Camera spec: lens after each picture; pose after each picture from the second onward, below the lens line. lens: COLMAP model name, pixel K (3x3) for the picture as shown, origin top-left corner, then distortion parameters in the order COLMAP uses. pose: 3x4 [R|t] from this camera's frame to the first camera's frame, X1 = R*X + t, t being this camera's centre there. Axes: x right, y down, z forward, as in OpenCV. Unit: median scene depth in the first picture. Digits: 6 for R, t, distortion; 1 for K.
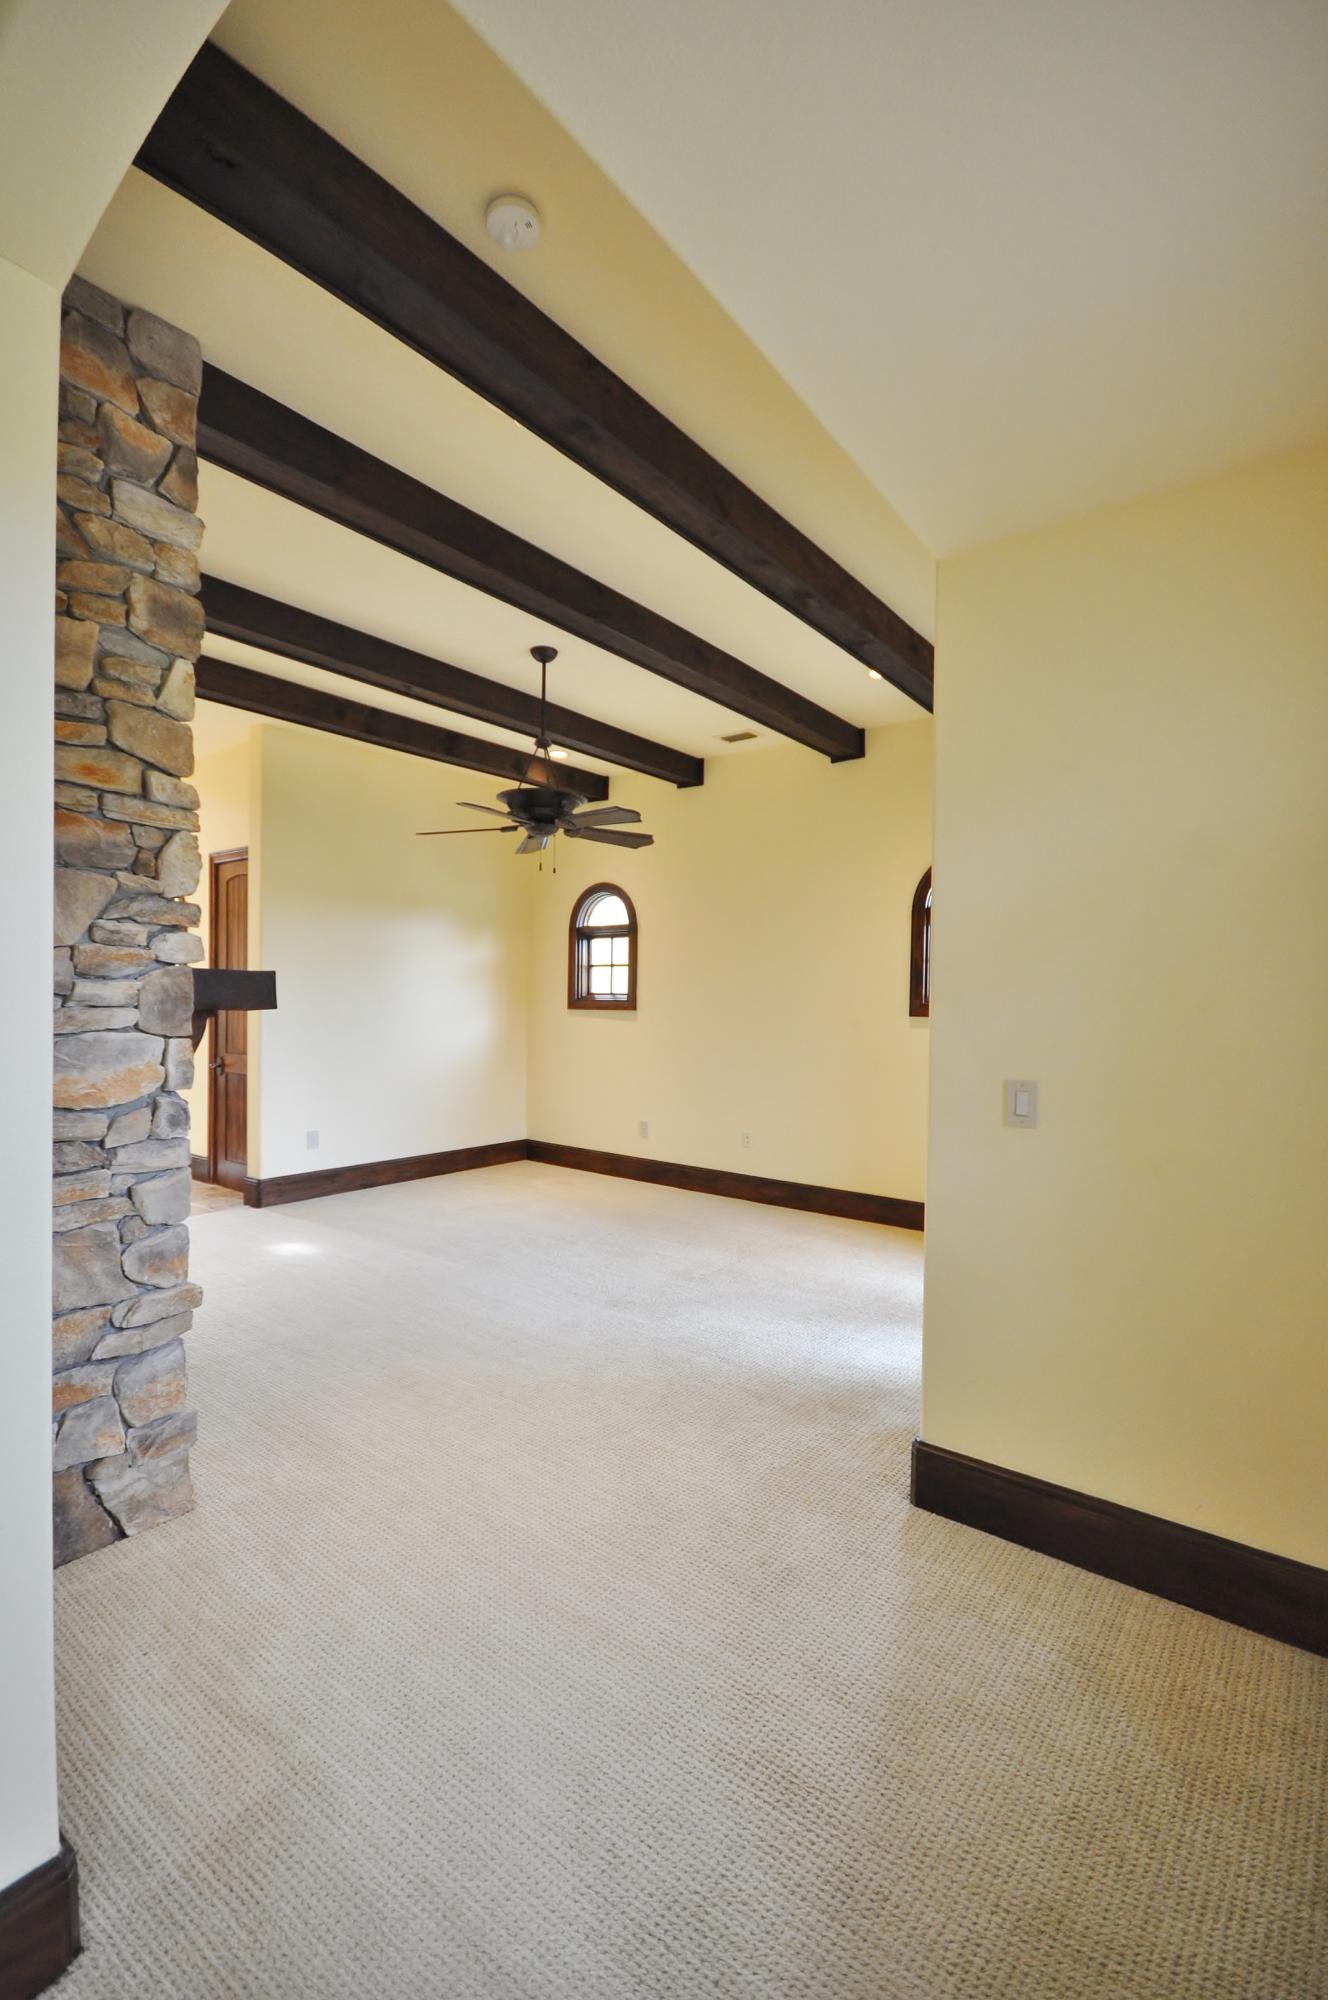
lens RADIAL K [[880.0, 0, 666.0], [0, 880.0, 1004.8], [0, 0, 1]] dist [0.003884, -0.007501]
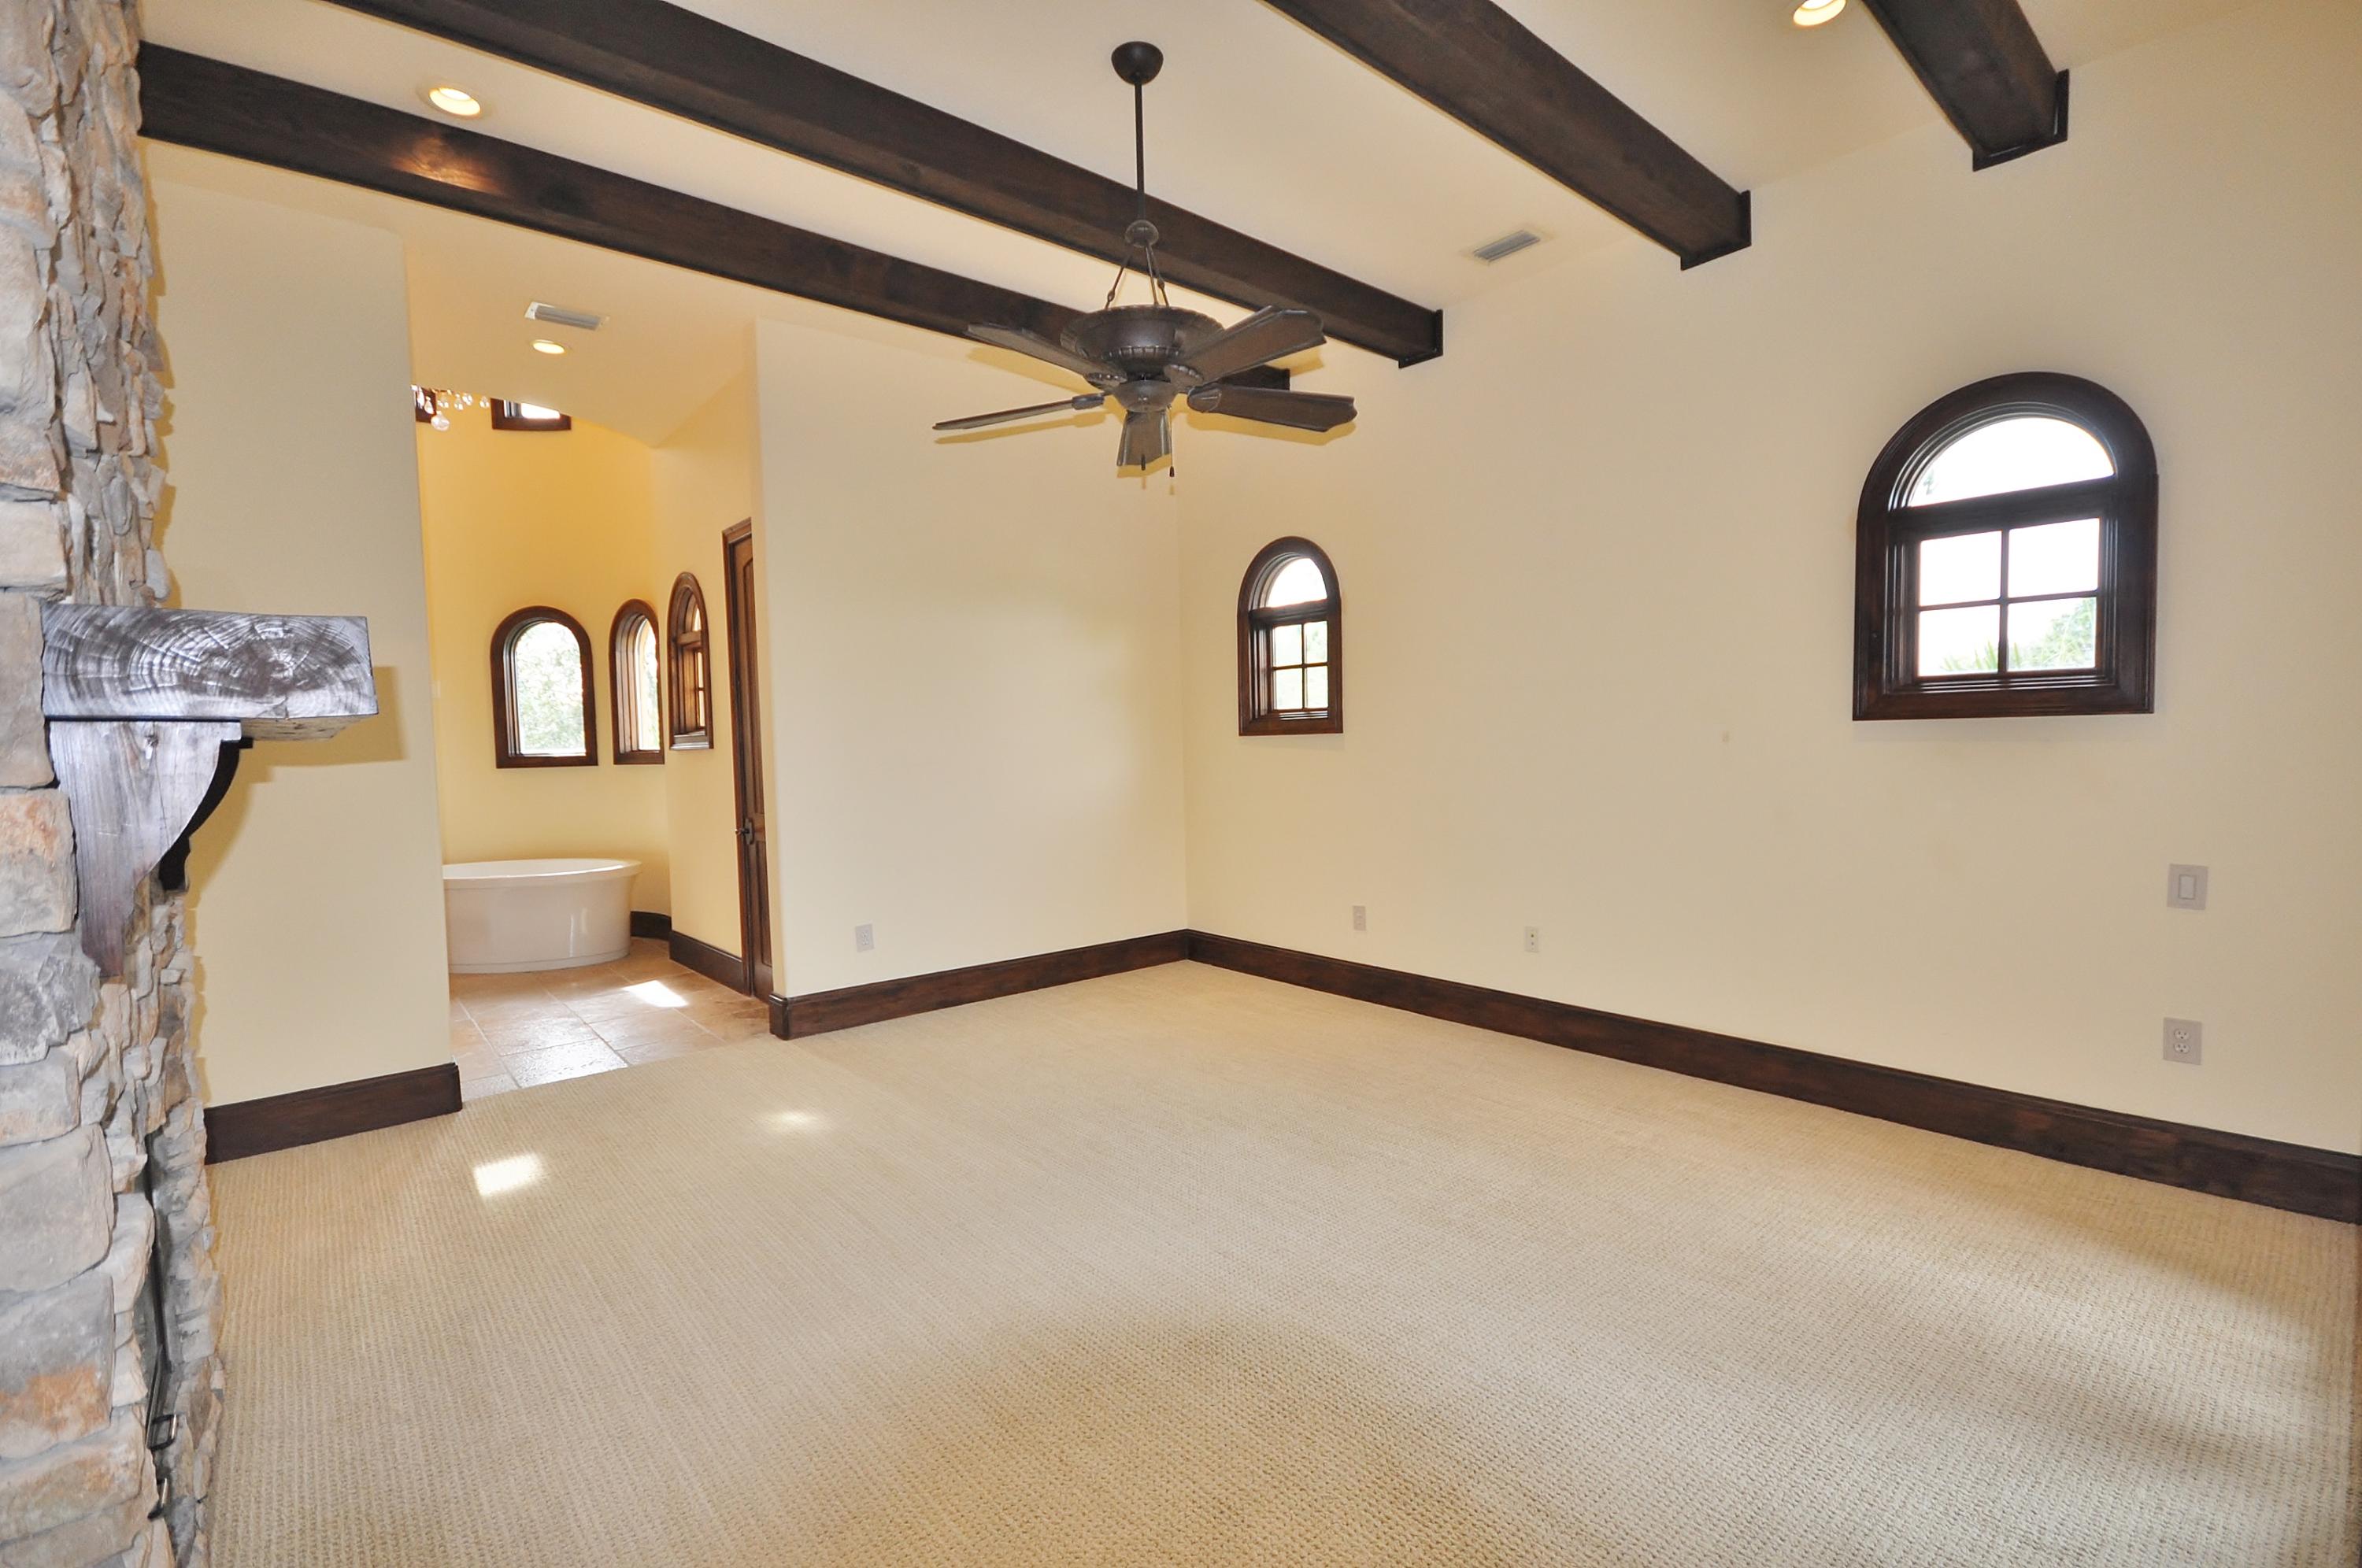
lens RADIAL K [[1039.2, 0, 1186.1], [0, 1039.2, 785.1], [0, 0, 1]] dist [0.003884, -0.007501]
pose [[0.979794, -0.026618, -0.198230, 0.003702], [0.034684, 0.998701, 0.037334, 0.012554], [0.196979, -0.043455, 0.979444, 0.237517]]
